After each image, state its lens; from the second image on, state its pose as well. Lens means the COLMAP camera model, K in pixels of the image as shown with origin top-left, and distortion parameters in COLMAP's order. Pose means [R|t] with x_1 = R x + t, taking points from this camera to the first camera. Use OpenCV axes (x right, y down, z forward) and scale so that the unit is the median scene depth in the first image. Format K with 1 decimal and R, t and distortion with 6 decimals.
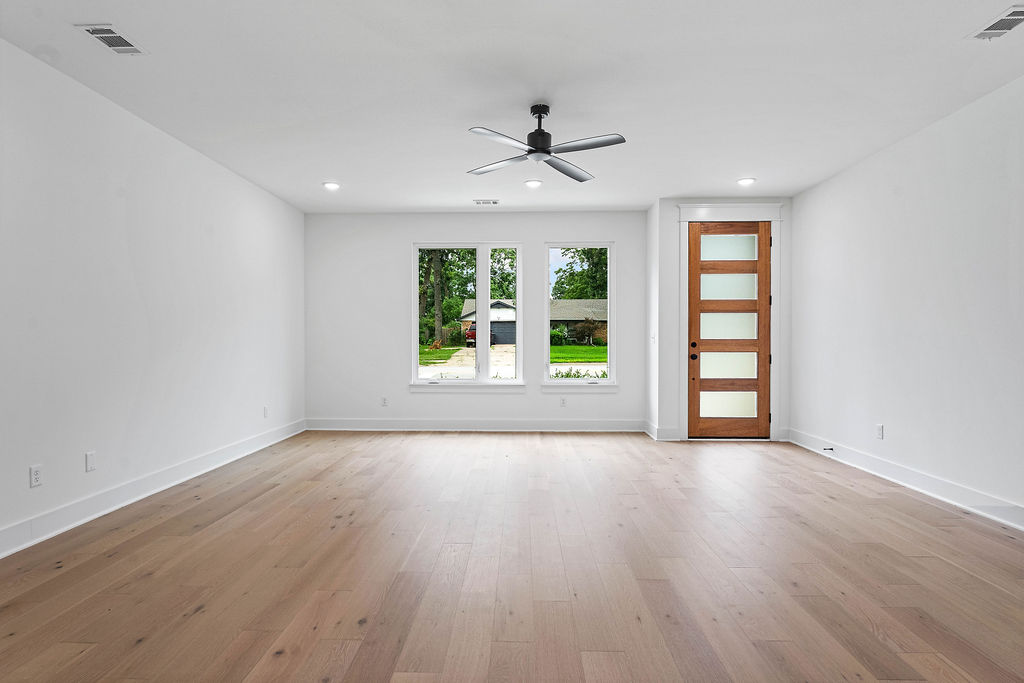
lens RADIAL K [[554.9, 0, 502.9], [0, 554.9, 340.0], [0, 0, 1]] dist [0.002313, -0.001861]
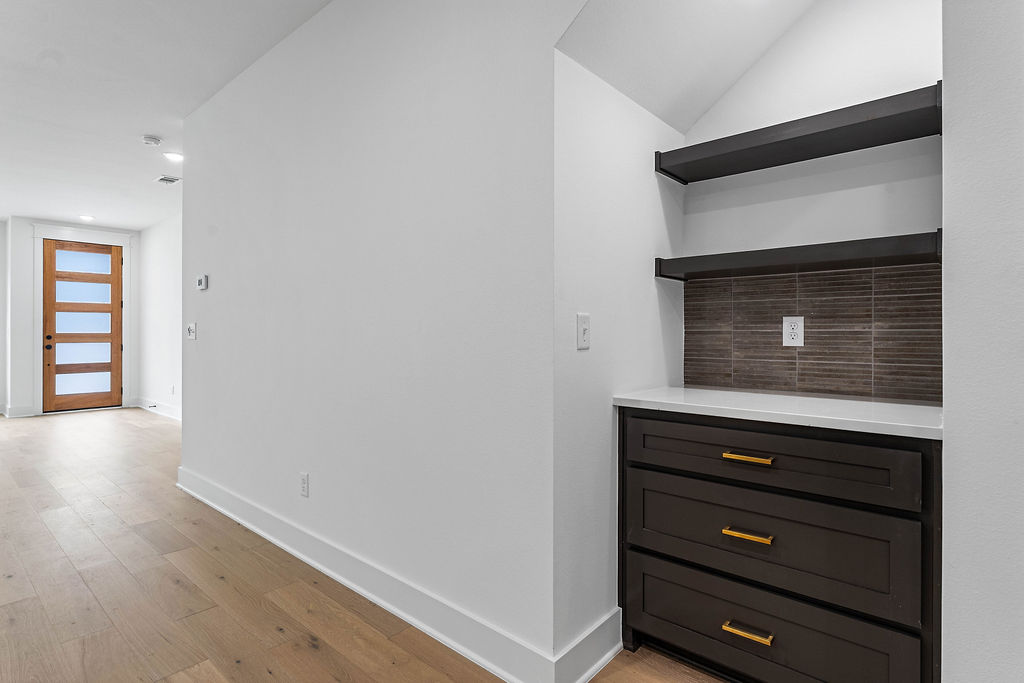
lens RADIAL K [[510.2, 0, 519.4], [0, 510.2, 334.6], [0, 0, 1]] dist [-0.011094, -0.002215]
pose [[0.612876, -0.002825, 0.790174, 0.096204], [0.001873, 0.999996, 0.002122, 0.001806], [-0.790177, 0.000180, 0.612879, -0.532227]]
